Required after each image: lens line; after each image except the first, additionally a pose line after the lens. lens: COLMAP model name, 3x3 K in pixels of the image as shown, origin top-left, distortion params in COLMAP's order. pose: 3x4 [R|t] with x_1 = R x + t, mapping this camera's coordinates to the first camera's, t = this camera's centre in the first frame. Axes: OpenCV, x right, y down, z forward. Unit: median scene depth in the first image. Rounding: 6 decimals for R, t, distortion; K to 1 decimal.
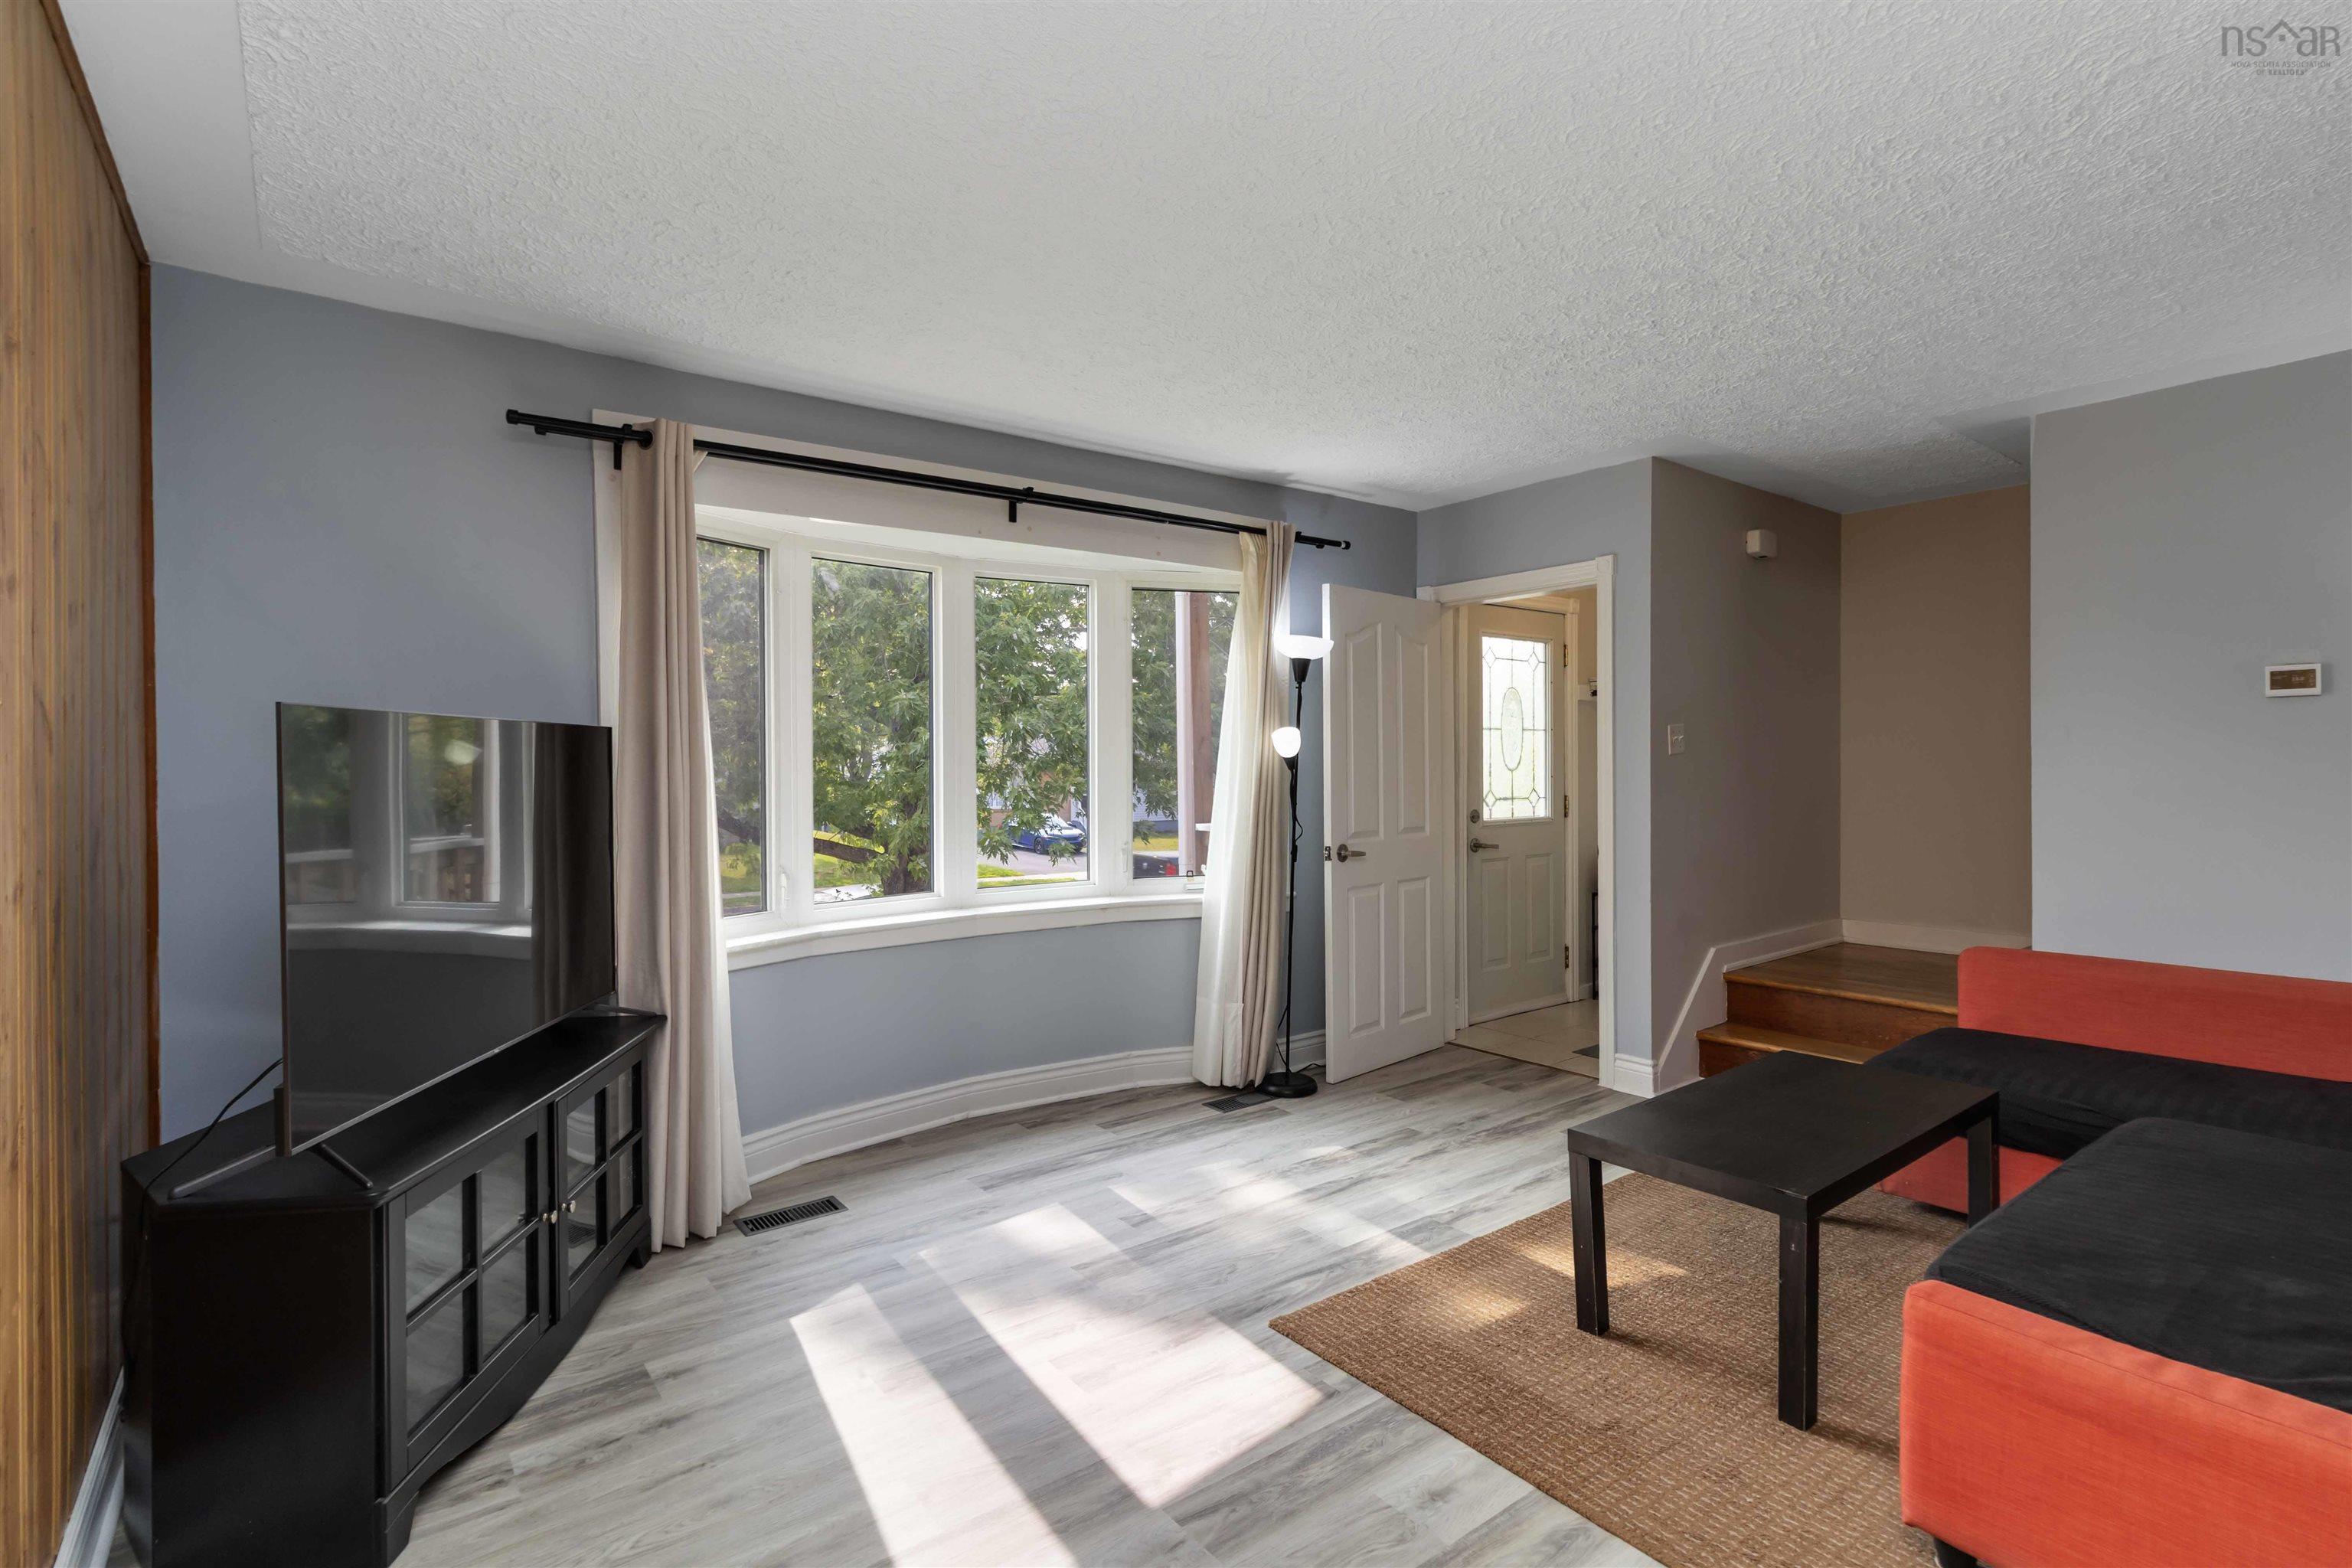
lens RADIAL K [[1105.7, 0, 1186.3], [0, 1105.7, 751.0], [0, 0, 1]] dist [0.002872, 0.001390]
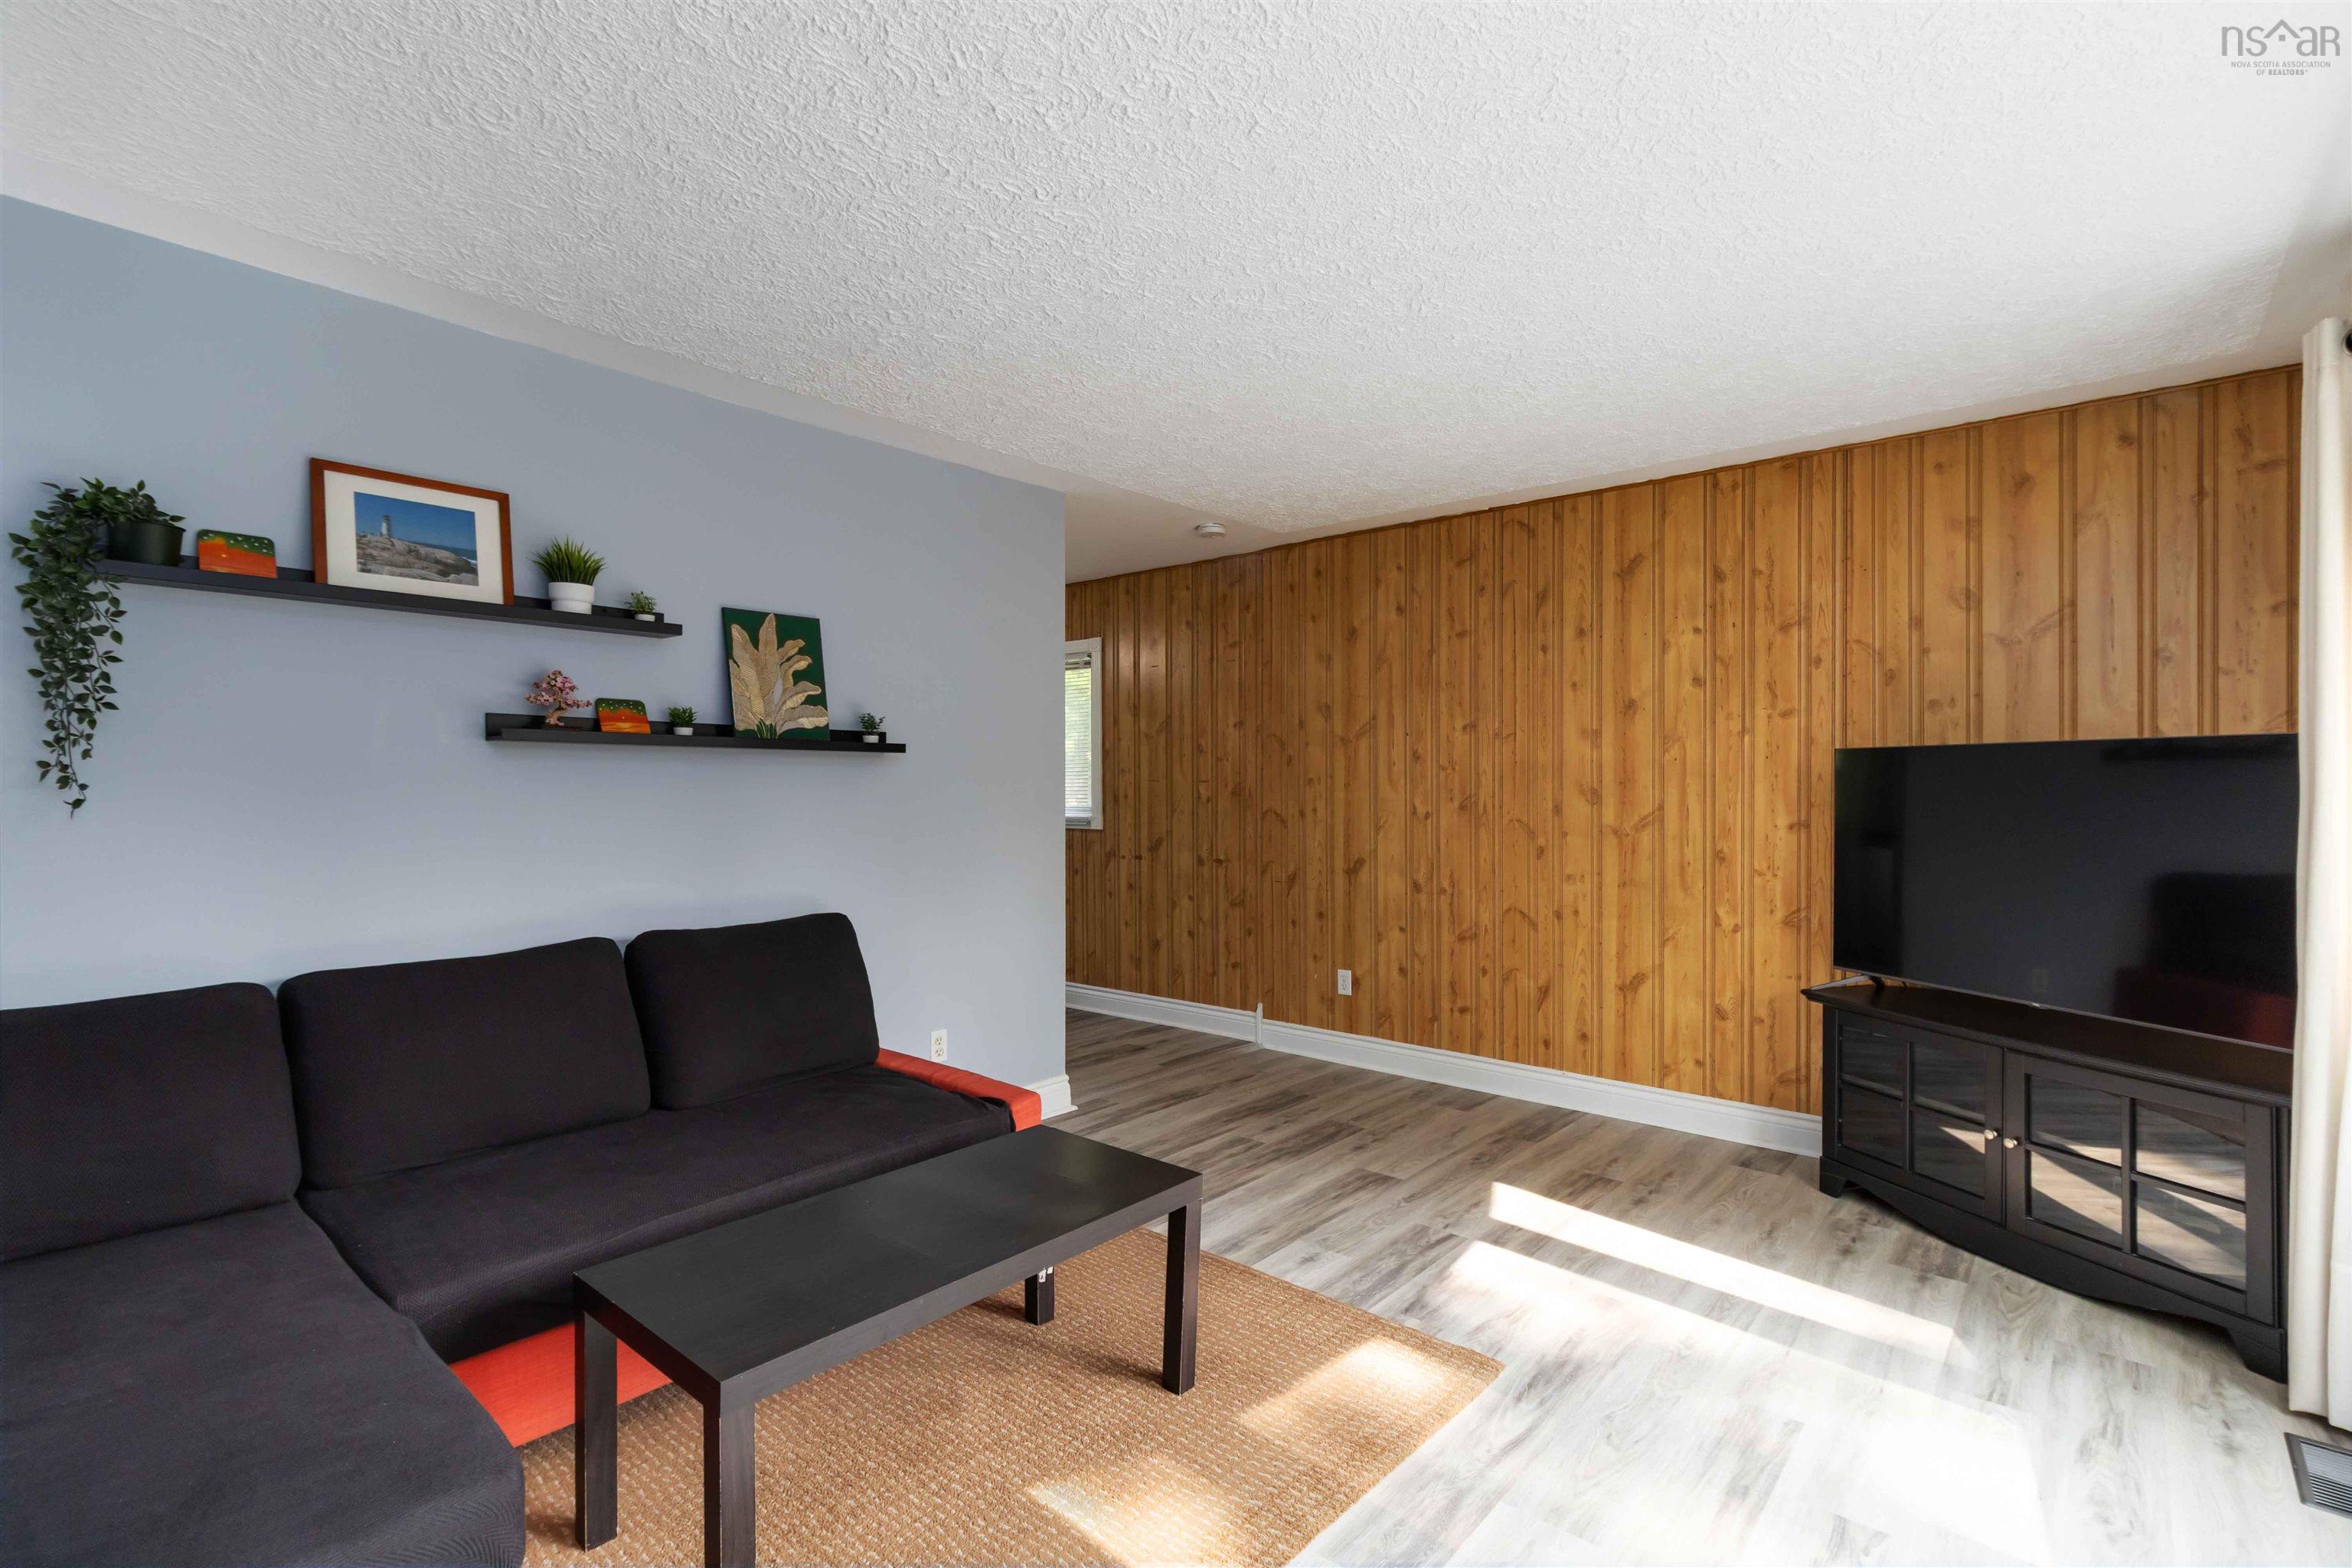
lens RADIAL K [[1078.3, 0, 1176.0], [0, 1078.3, 784.0], [0, 0, 1]] dist [0.002889, 0.001298]
pose [[-0.979288, 0.010528, -0.202200, 0.331200], [0.011702, 0.999921, -0.004610, 0.007802], [0.202135, -0.006880, -0.979333, 1.146448]]
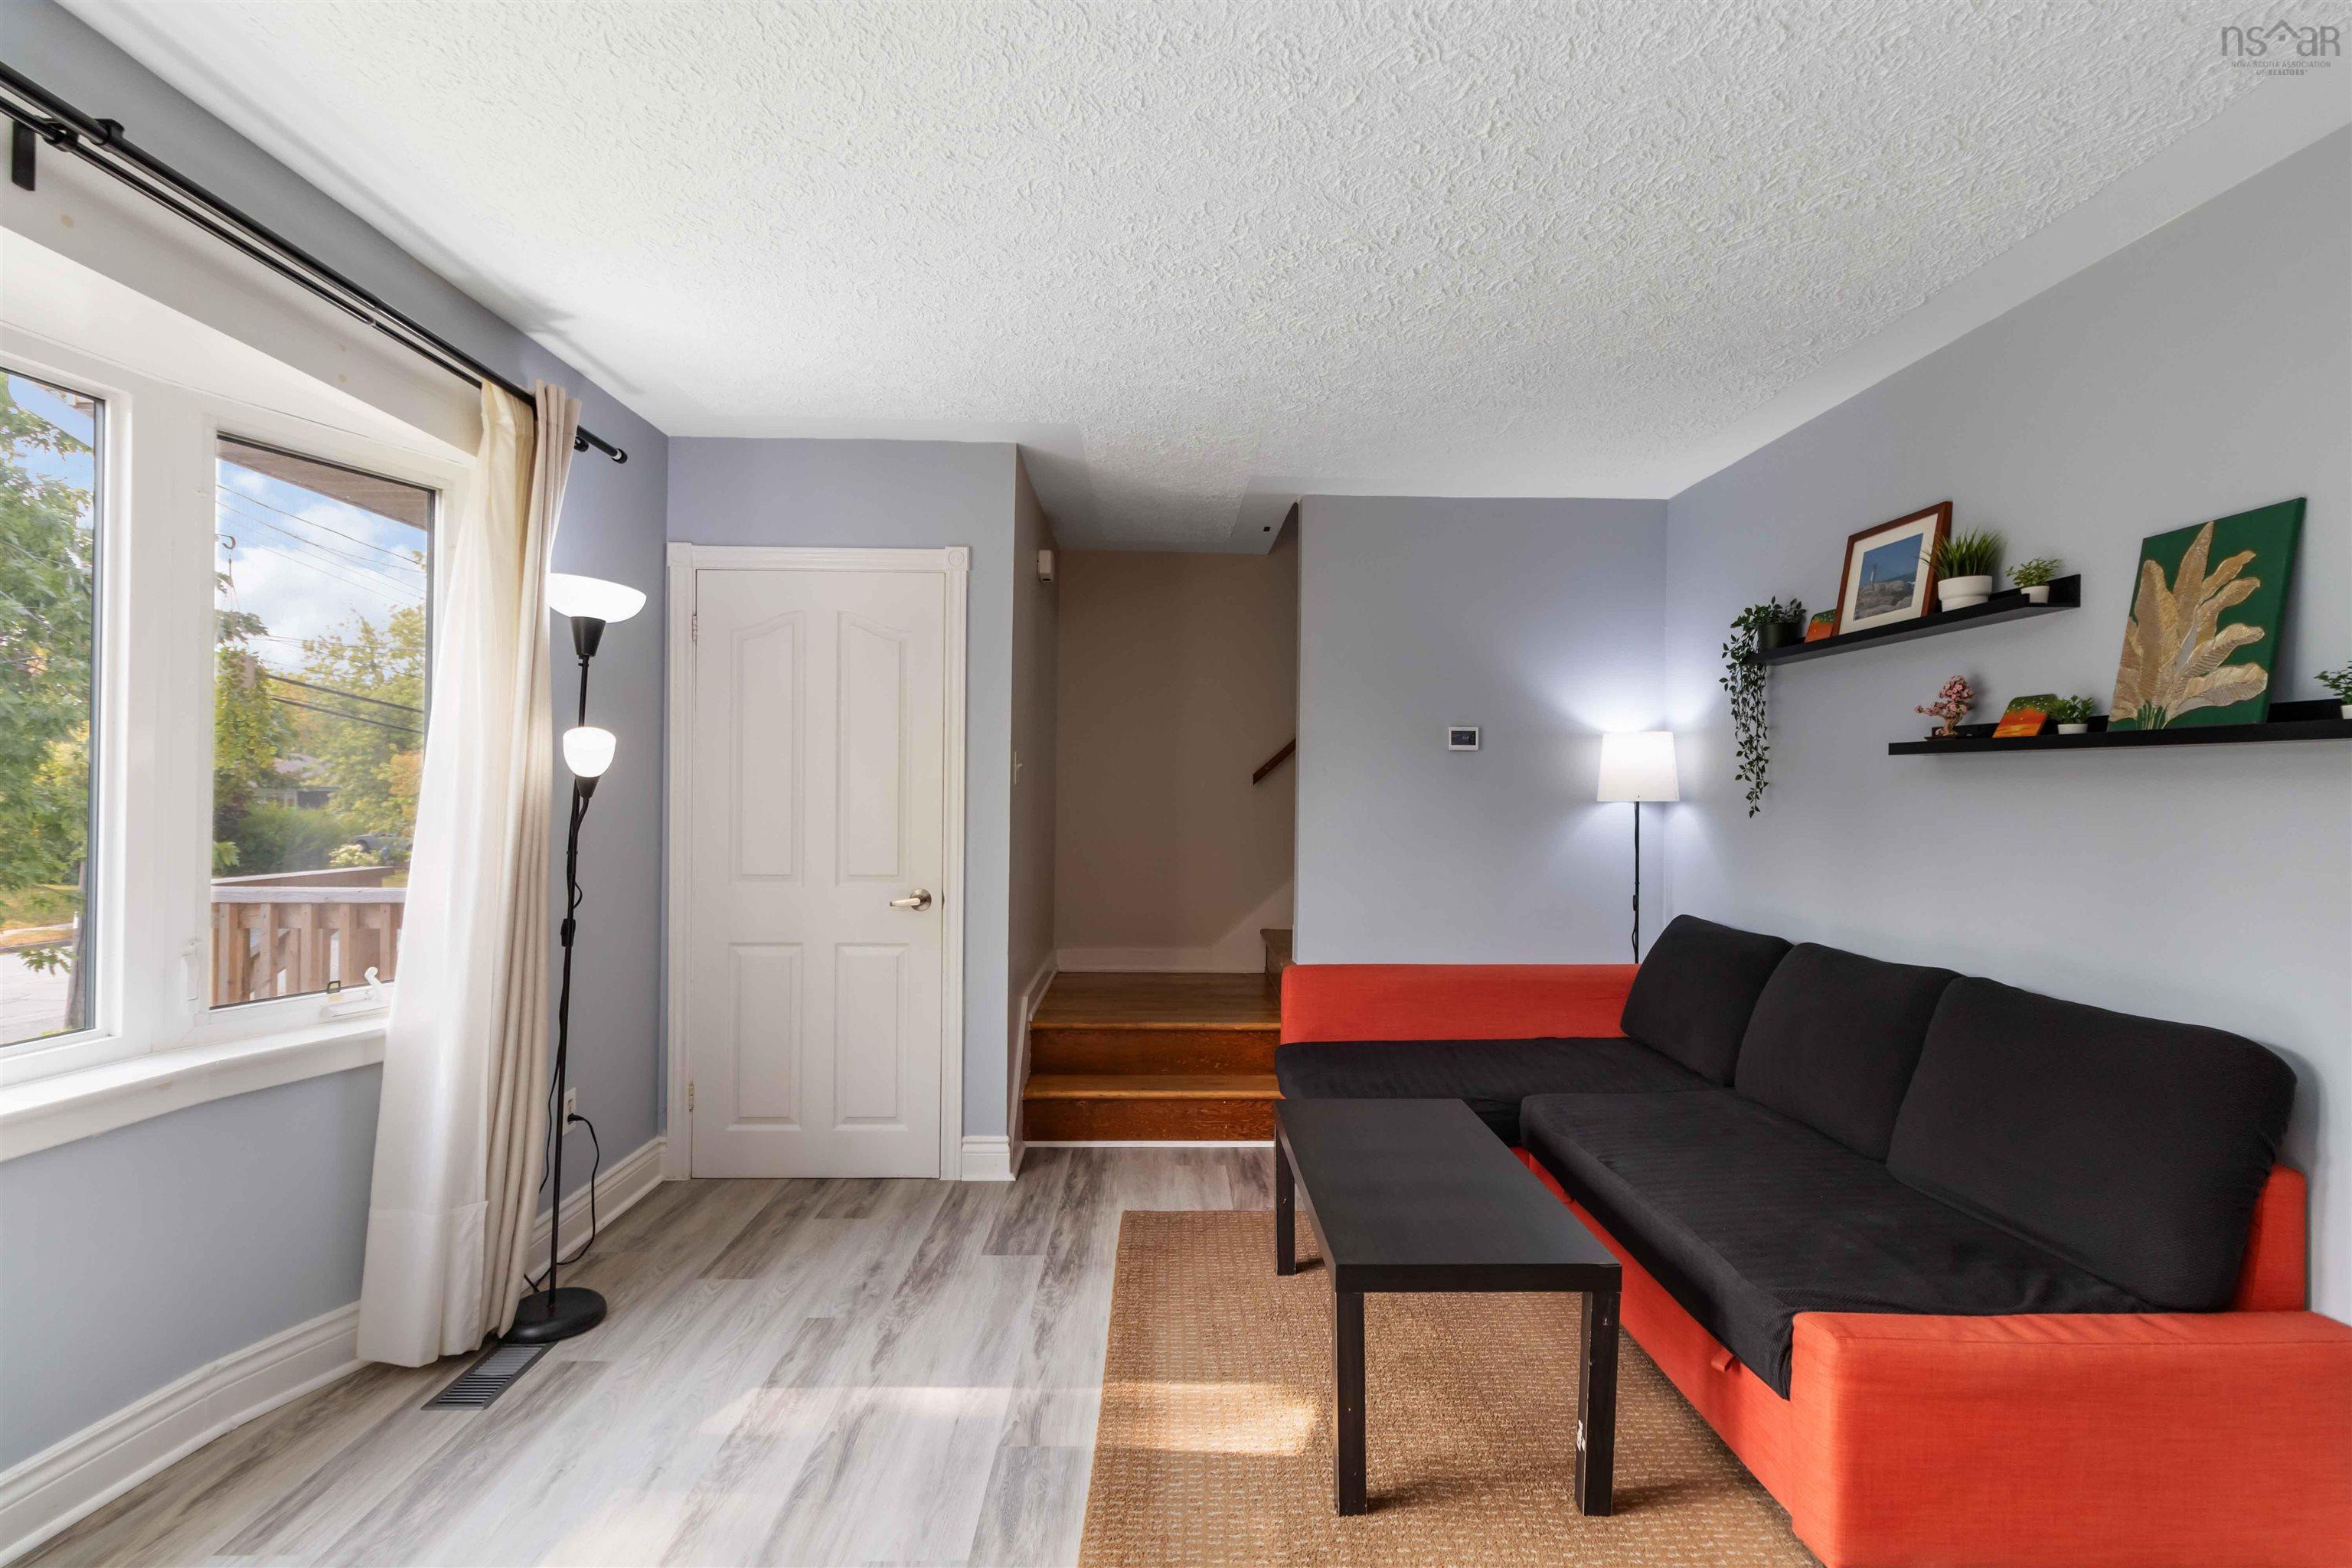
lens RADIAL K [[1124.9, 0, 1176.0], [0, 1124.9, 784.0], [0, 0, 1]] dist [0.003678, 0.000949]
pose [[0.592749, 0.020357, 0.805130, -0.222112], [-0.022847, 0.999703, -0.008456, 0.007654], [-0.805063, -0.013382, 0.593038, 0.378619]]
